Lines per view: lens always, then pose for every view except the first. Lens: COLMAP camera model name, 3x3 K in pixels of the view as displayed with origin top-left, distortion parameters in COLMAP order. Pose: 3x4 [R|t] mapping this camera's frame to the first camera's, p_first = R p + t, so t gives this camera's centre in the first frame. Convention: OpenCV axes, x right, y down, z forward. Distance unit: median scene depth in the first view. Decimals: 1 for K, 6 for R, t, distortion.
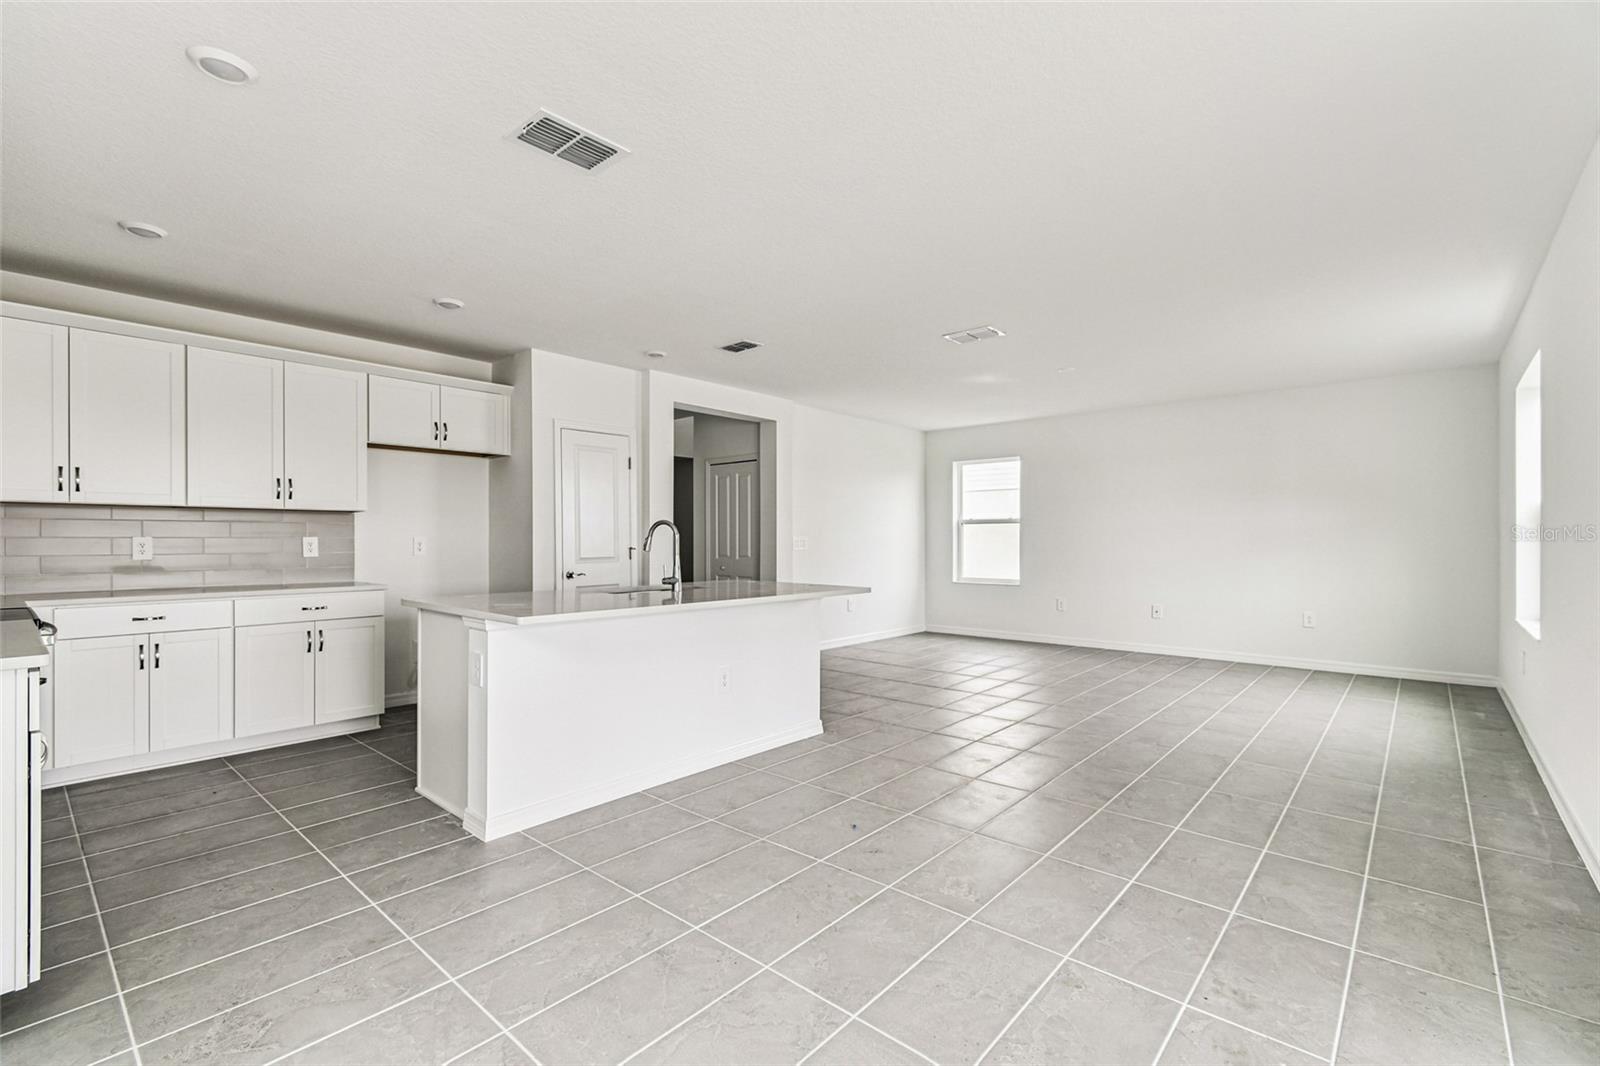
lens RADIAL K [[708.0, 0, 792.6], [0, 708.0, 535.0], [0, 0, 1]] dist [0.004132, -0.000572]
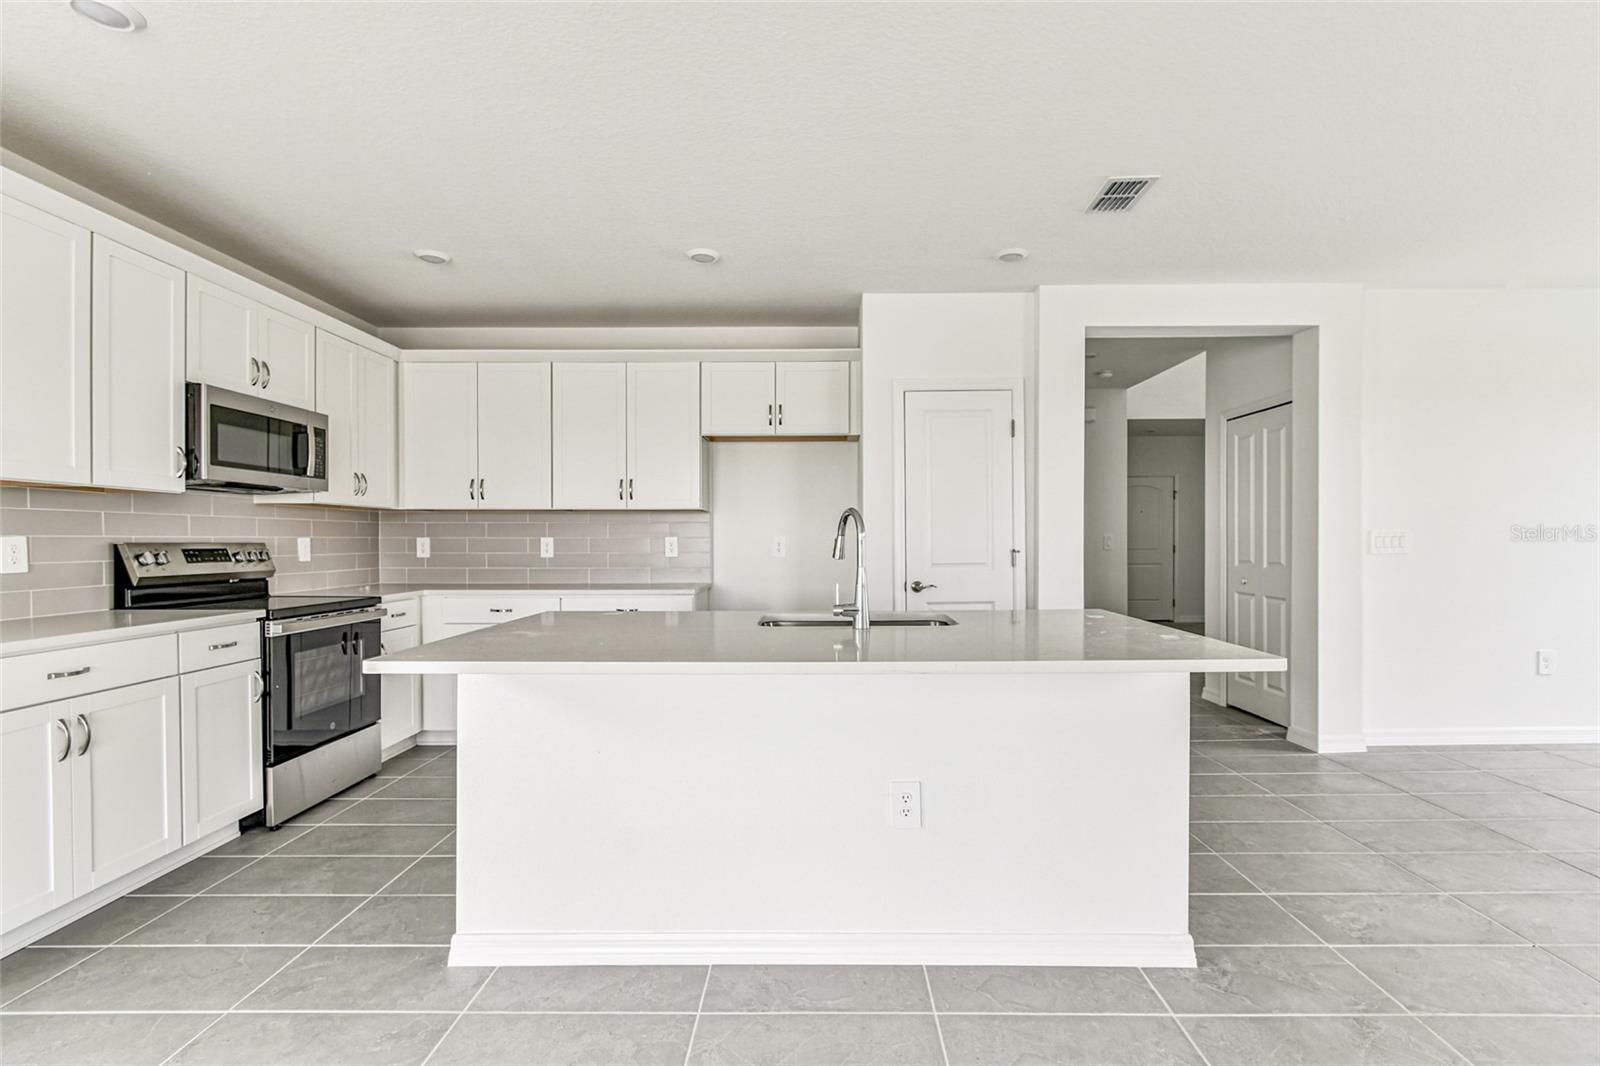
lens RADIAL K [[718.8, 0, 815.4], [0, 718.8, 541.9], [0, 0, 1]] dist [0.002491, -0.000337]
pose [[0.660056, 0.004033, -0.751206, 0.198686], [0.007287, 0.999904, 0.011771, -0.000251], [0.751181, -0.013244, 0.659963, 0.449833]]
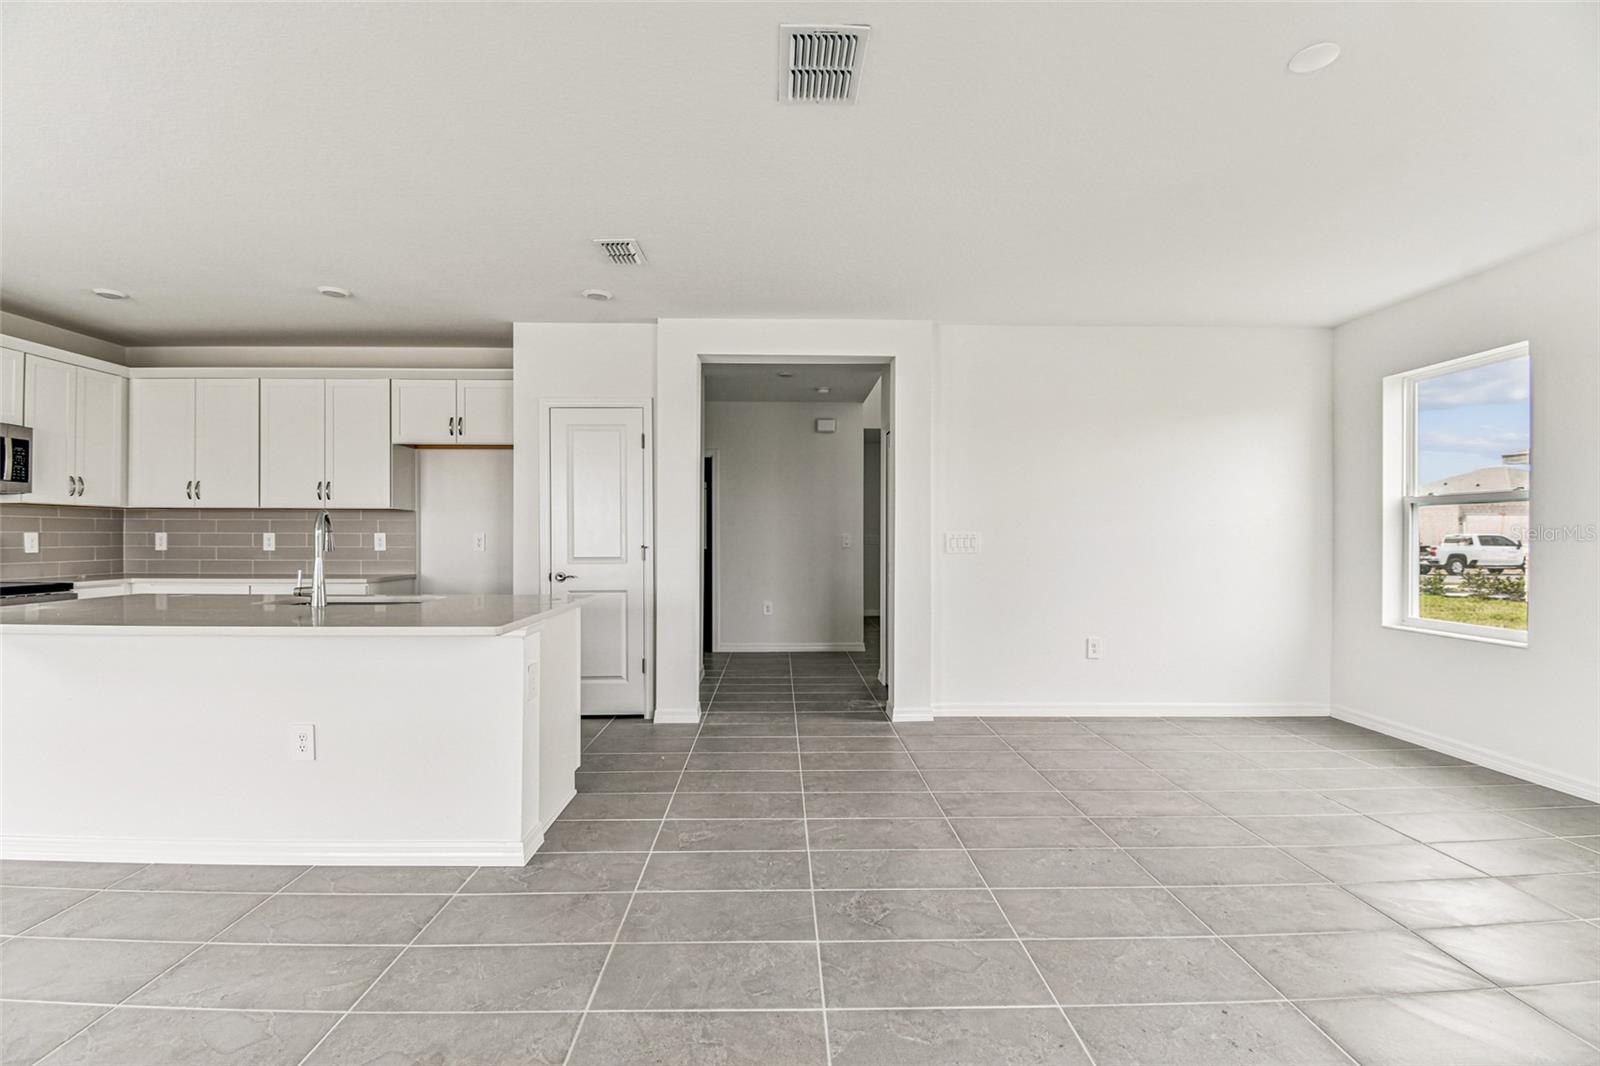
lens RADIAL K [[707.3, 0, 792.5], [0, 707.3, 537.4], [0, 0, 1]] dist [0.003061, -0.017057]
pose [[0.678106, 0.006037, -0.734939, 0.545525], [0.002341, 0.999943, 0.010374, -0.000134], [0.734960, -0.008755, 0.678054, 0.670758]]
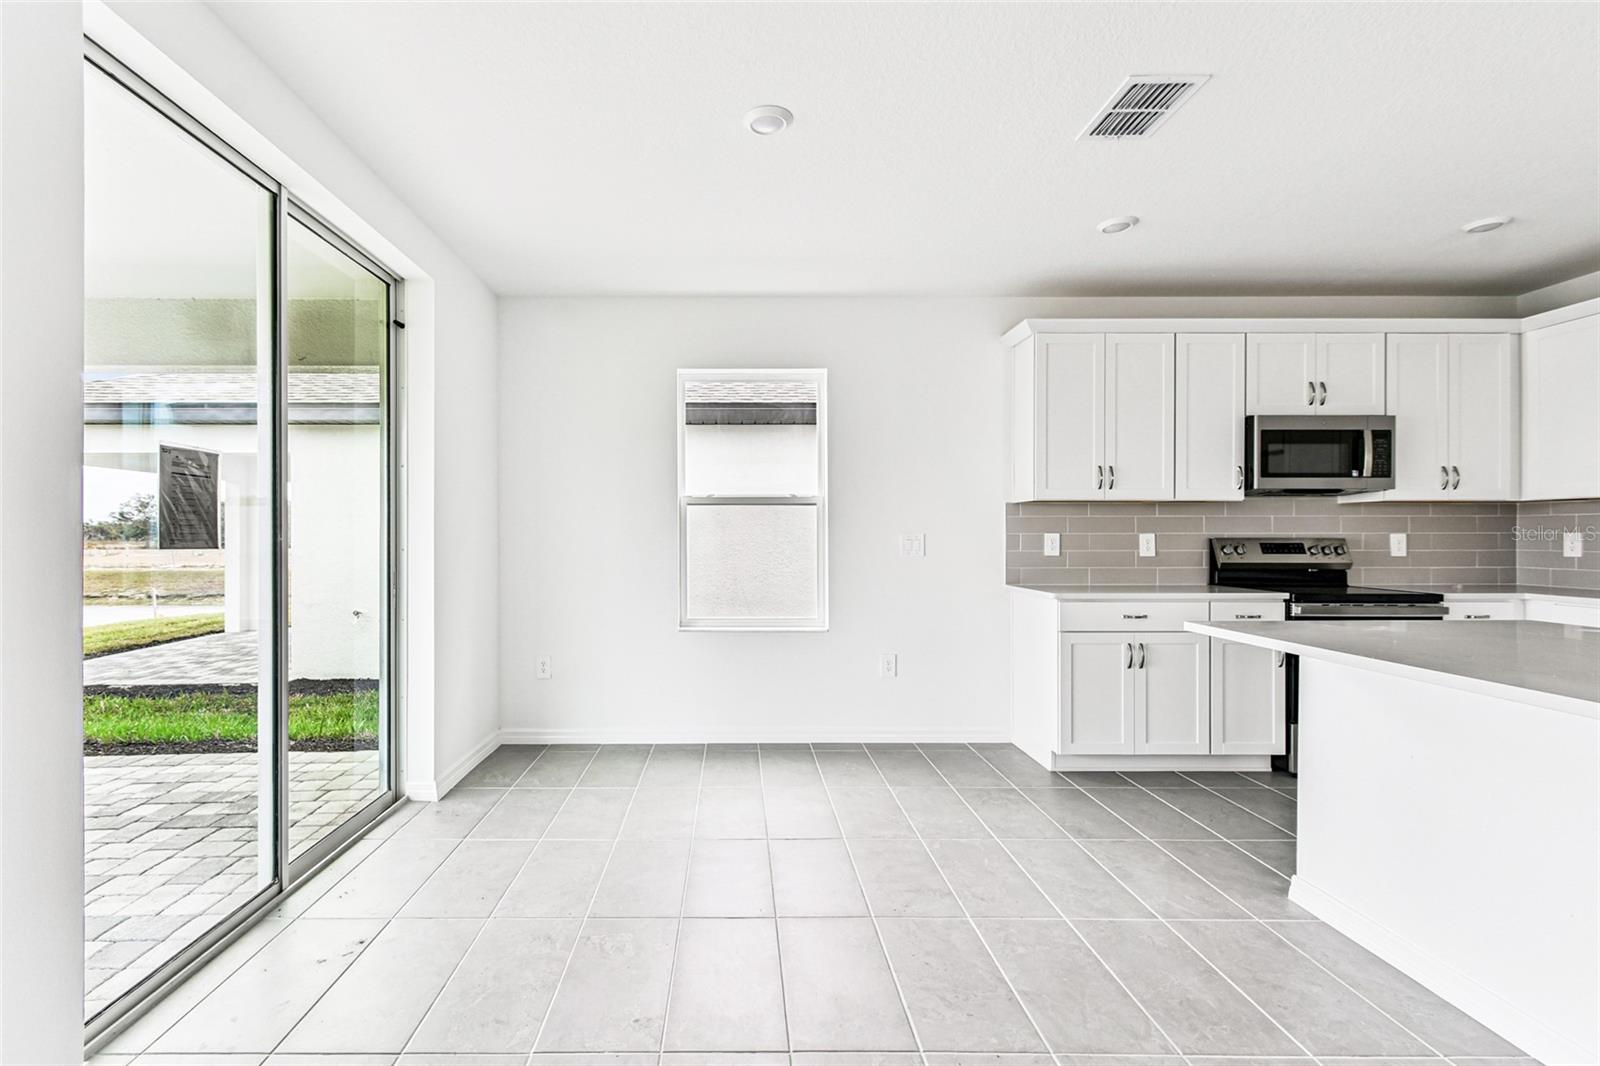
lens RADIAL K [[731.1, 0, 731.5], [0, 731.1, 537.6], [0, 0, 1]] dist [-0.001286, -0.000486]
pose [[-0.753519, 0.005454, -0.657404, 0.355932], [0.009839, 0.999947, -0.002982, 0.000027], [0.657353, -0.008715, -0.753533, 0.683810]]
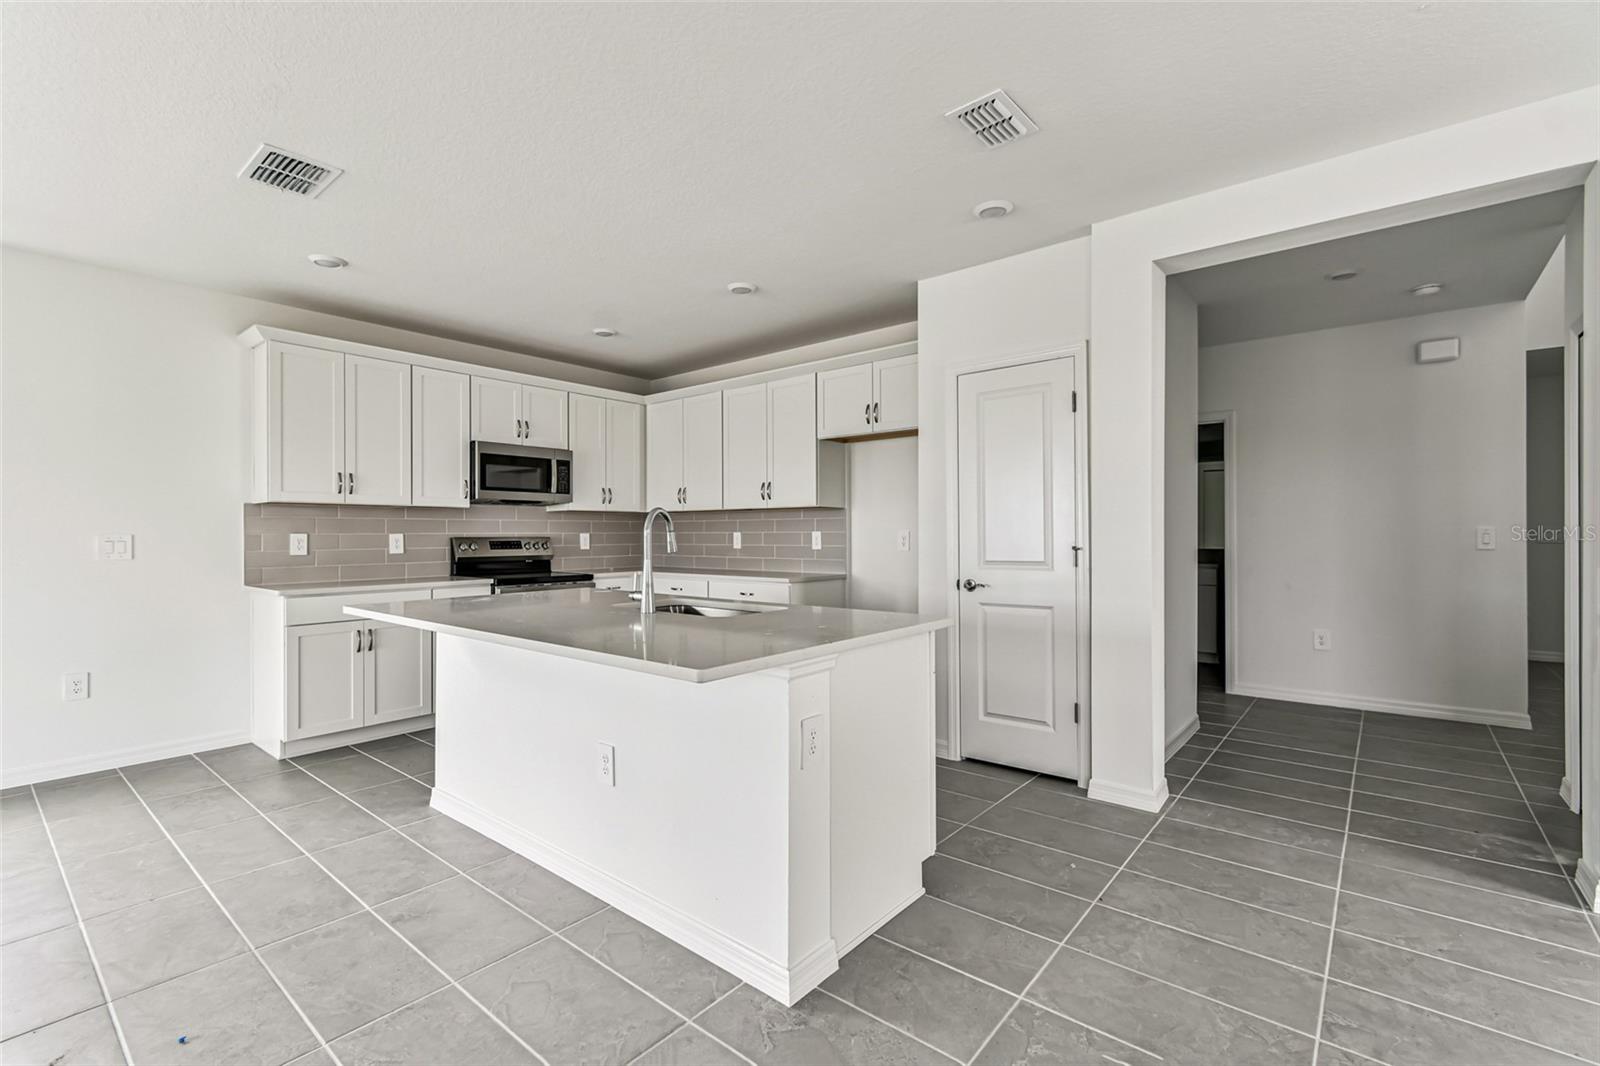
lens RADIAL K [[708.0, 0, 792.6], [0, 708.0, 535.0], [0, 0, 1]] dist [0.004132, -0.000572]
pose [[0.026838, 0.005284, -0.999626, 0.397237], [0.014264, 0.999882, 0.005668, 0.001435], [0.999538, -0.014411, 0.026759, 0.868197]]
